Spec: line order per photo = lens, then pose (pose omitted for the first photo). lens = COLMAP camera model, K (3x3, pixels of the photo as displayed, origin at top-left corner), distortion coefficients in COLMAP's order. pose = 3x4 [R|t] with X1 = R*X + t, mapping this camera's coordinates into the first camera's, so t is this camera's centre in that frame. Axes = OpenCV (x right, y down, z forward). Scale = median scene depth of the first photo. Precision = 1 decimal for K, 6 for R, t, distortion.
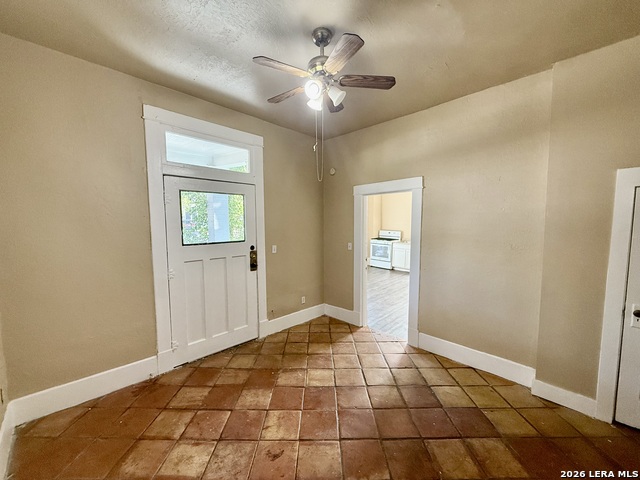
lens RADIAL K [[254.1, 0, 319.2], [0, 254.1, 240.4], [0, 0, 1]] dist [-0.000185, -0.000182]
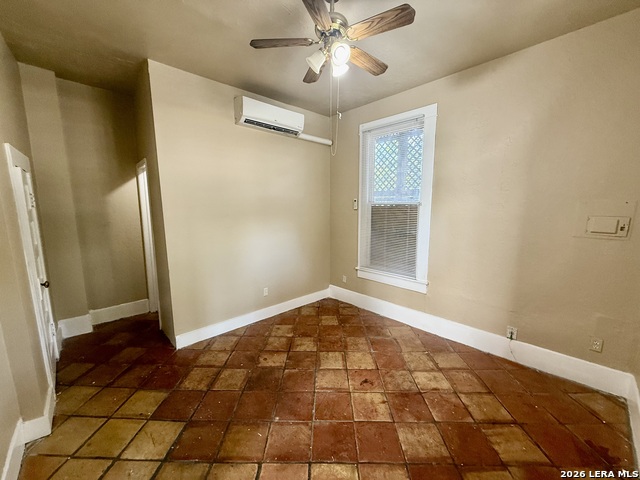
lens RADIAL K [[254.1, 0, 319.2], [0, 254.1, 240.4], [0, 0, 1]] dist [-0.000185, -0.000182]
pose [[-0.999813, 0.001724, 0.019279, 0.033712], [0.006074, 0.973655, 0.227946, -0.133004], [-0.018378, 0.228021, -0.973483, 1.804597]]
